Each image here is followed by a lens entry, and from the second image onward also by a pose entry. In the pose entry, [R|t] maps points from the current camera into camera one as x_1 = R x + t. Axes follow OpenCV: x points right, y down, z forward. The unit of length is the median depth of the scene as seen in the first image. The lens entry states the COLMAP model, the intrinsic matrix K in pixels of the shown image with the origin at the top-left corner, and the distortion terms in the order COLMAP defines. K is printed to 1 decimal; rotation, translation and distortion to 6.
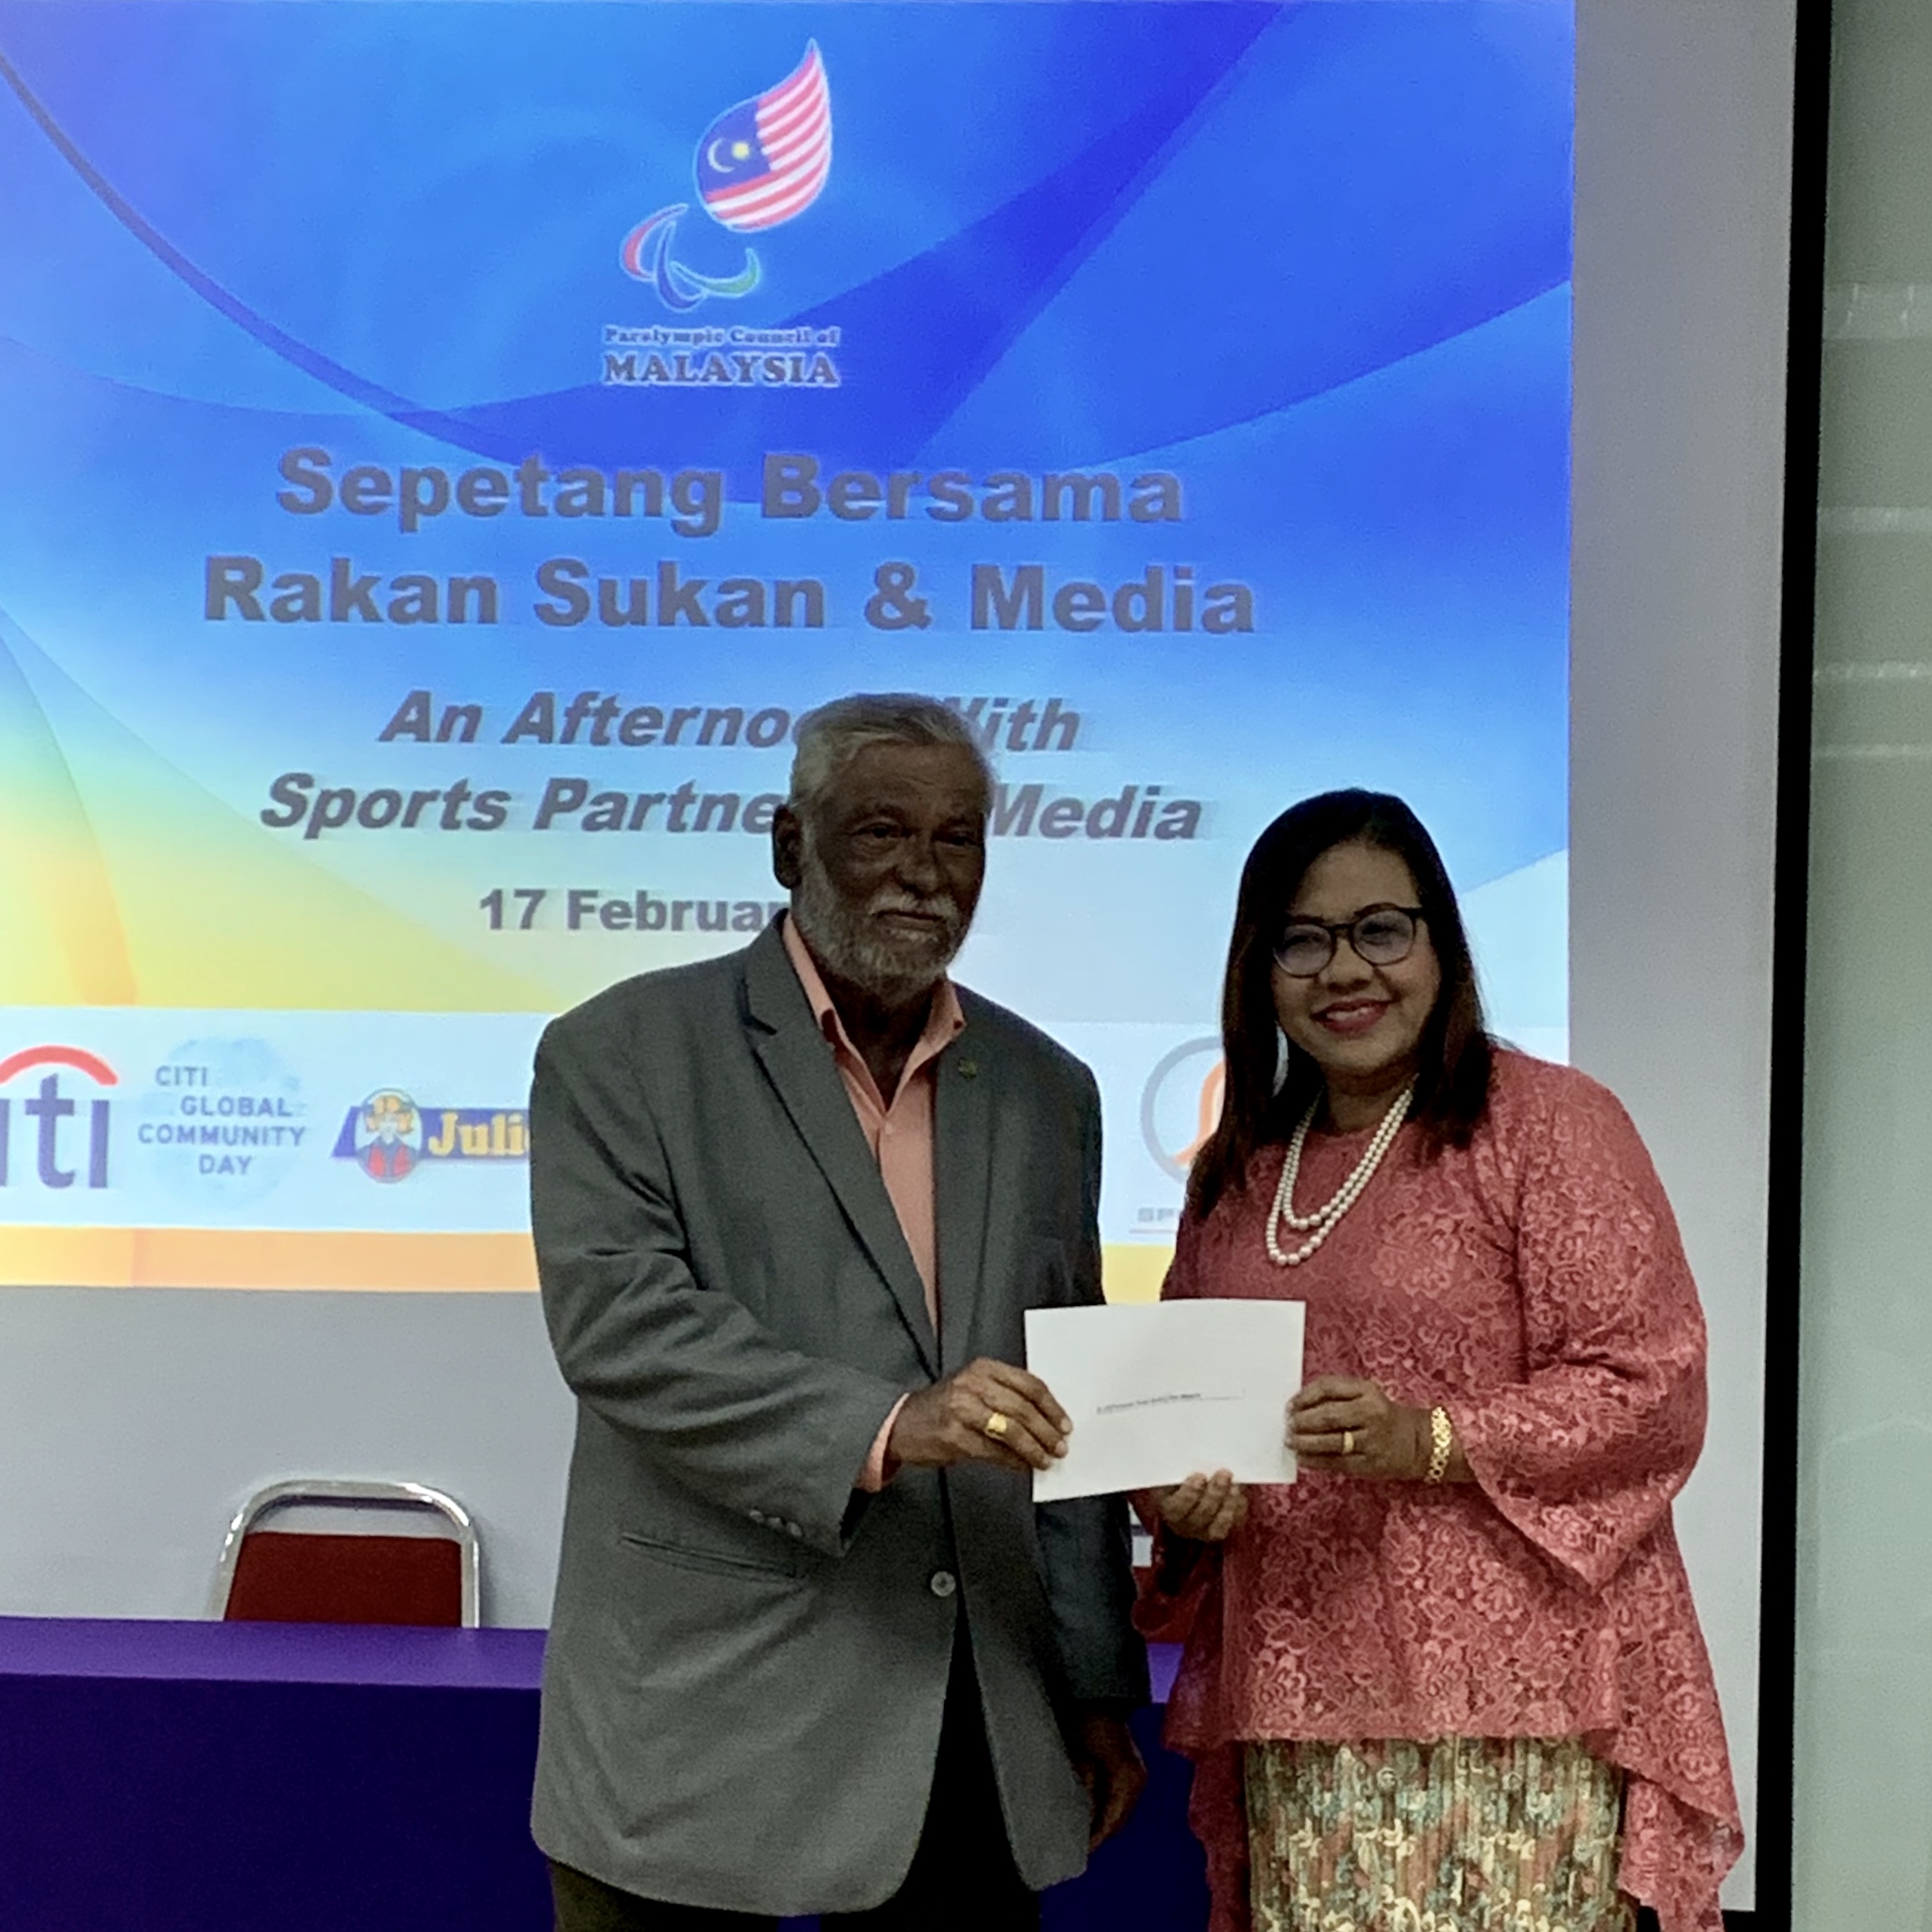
lens RADIAL K [[5358.9, 0, 1041.8], [0, 5358.9, 1005.0], [0, 0, 1]] dist [0.323516, 0.000000]
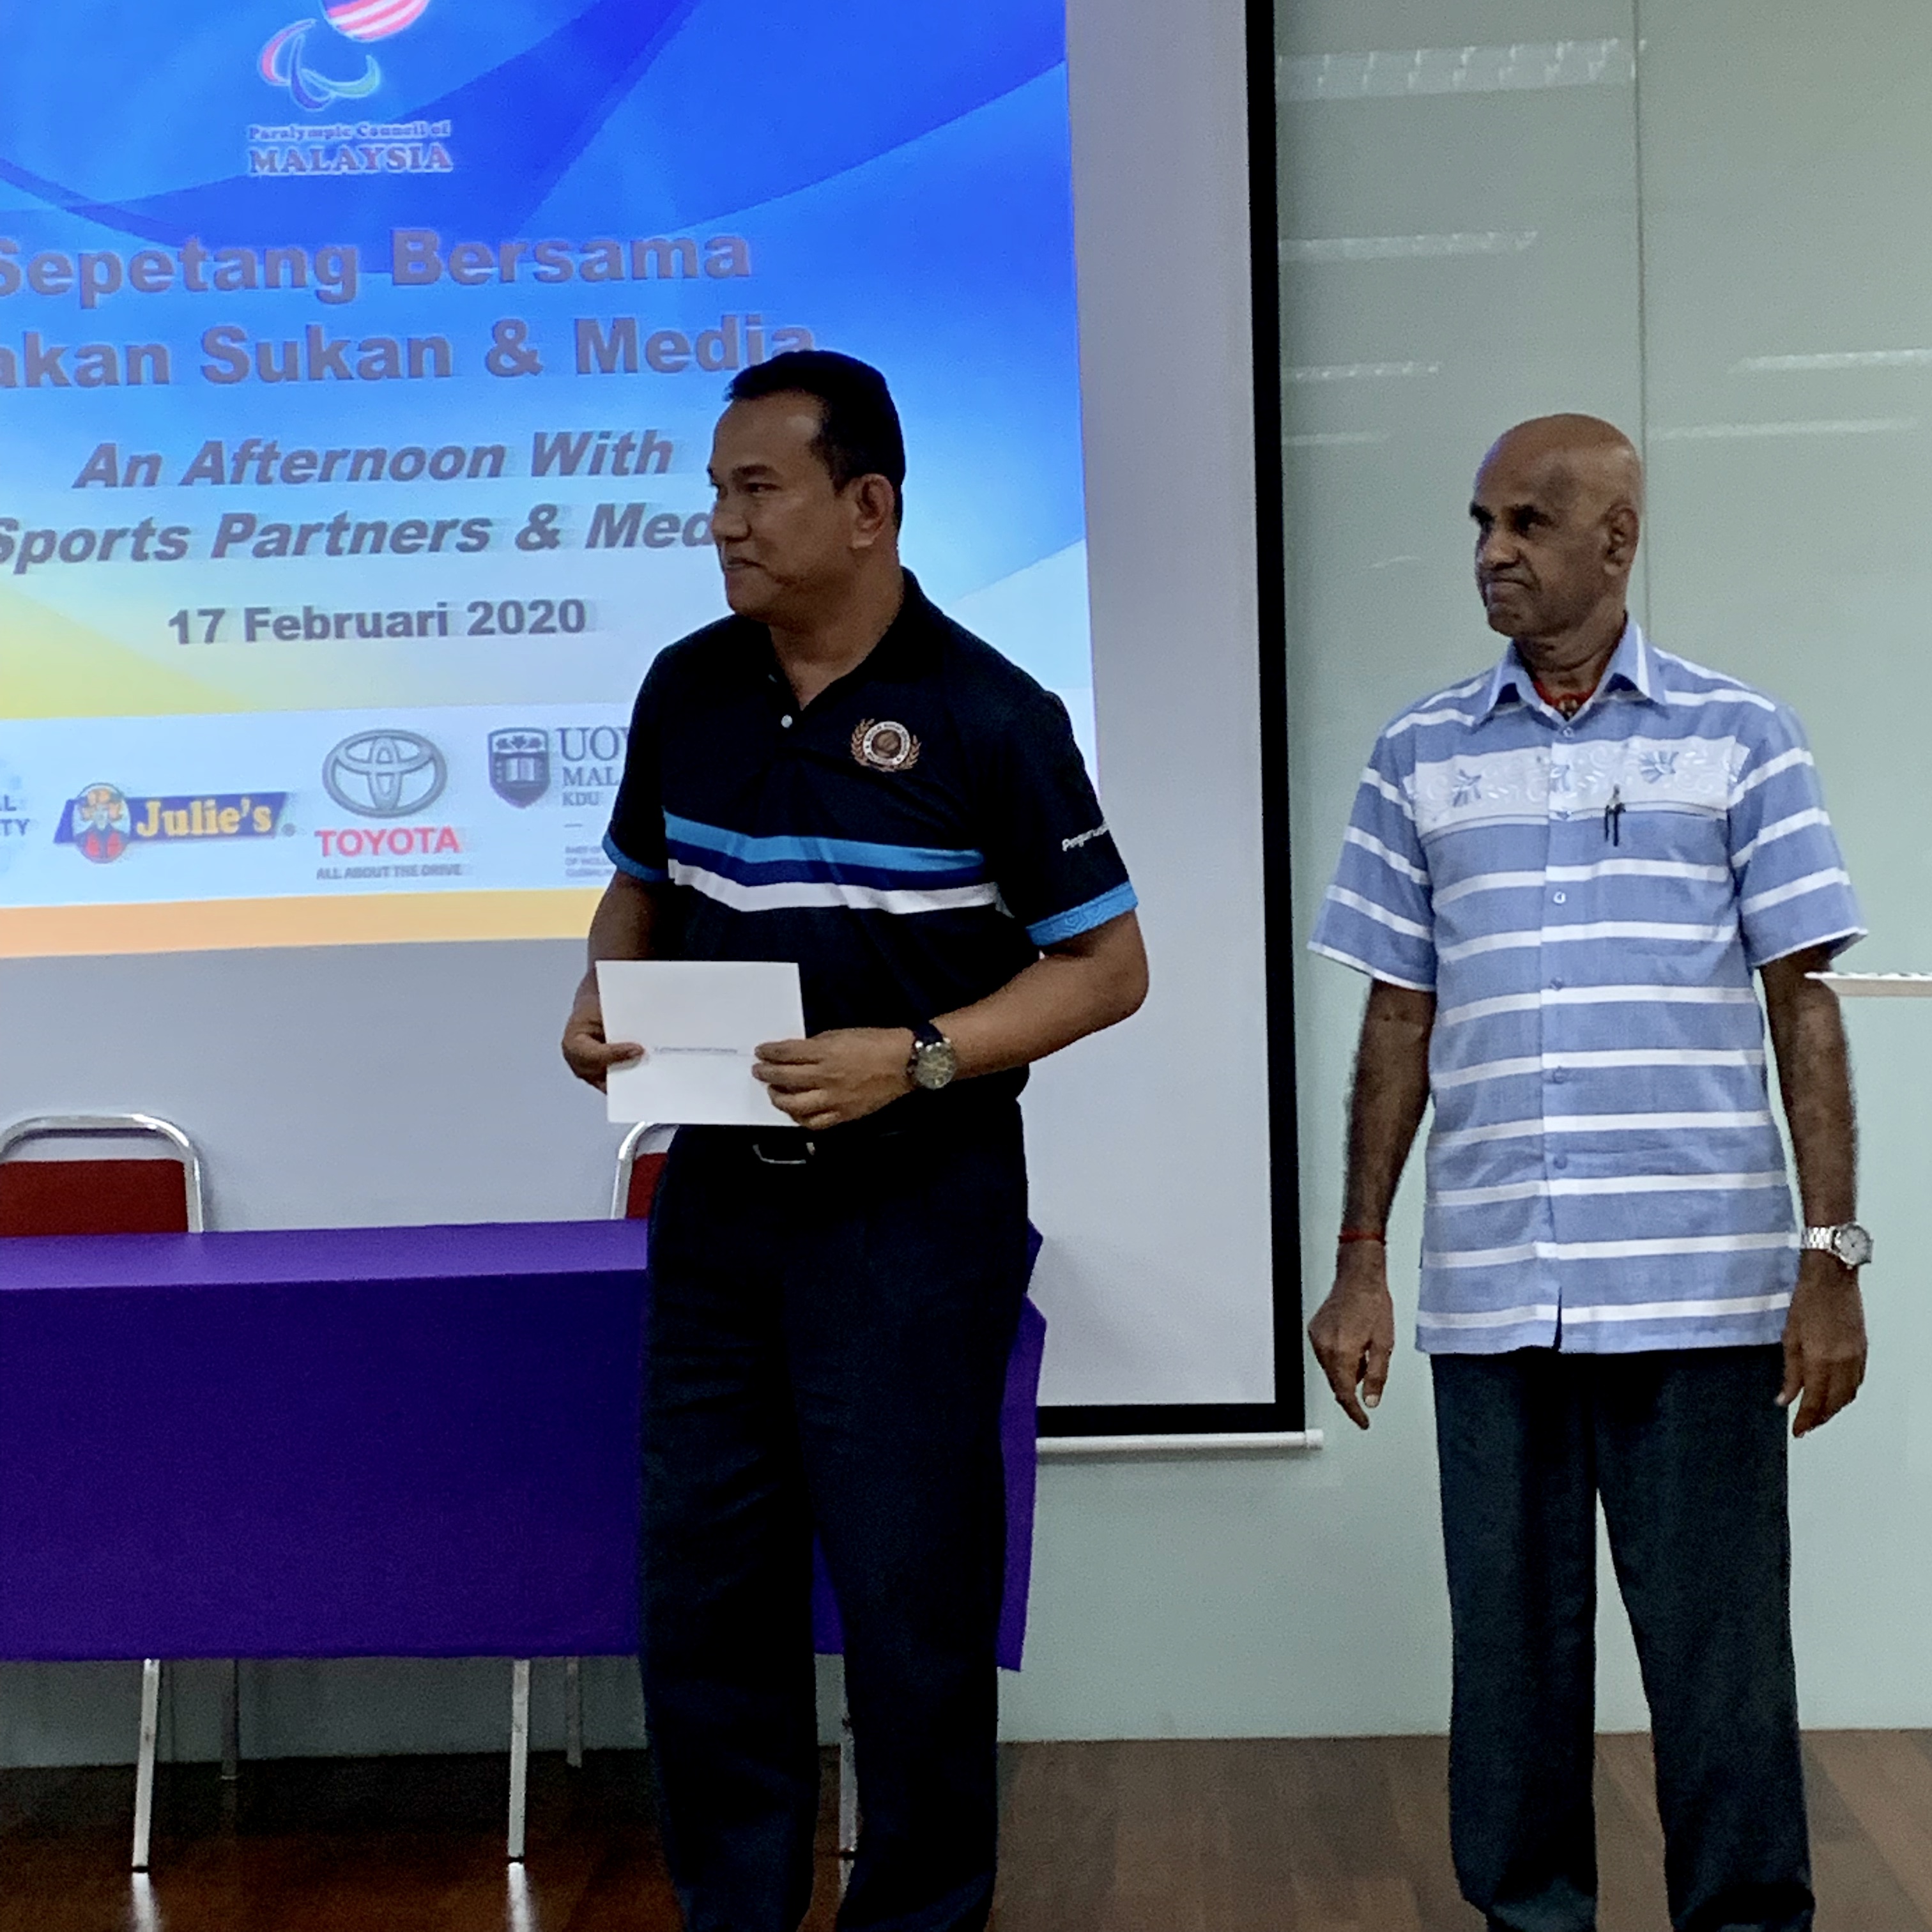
lens RADIAL K [[5707.6, 0, 997.7], [0, 5707.6, 973.6], [0, 0, 1]] dist [0.347977, 0.000000]
pose [[0.994742, -0.050796, 0.088922, -0.039910], [0.046920, 0.997878, 0.045155, 0.009408], [-0.091027, -0.040745, 0.995014, -0.277262]]
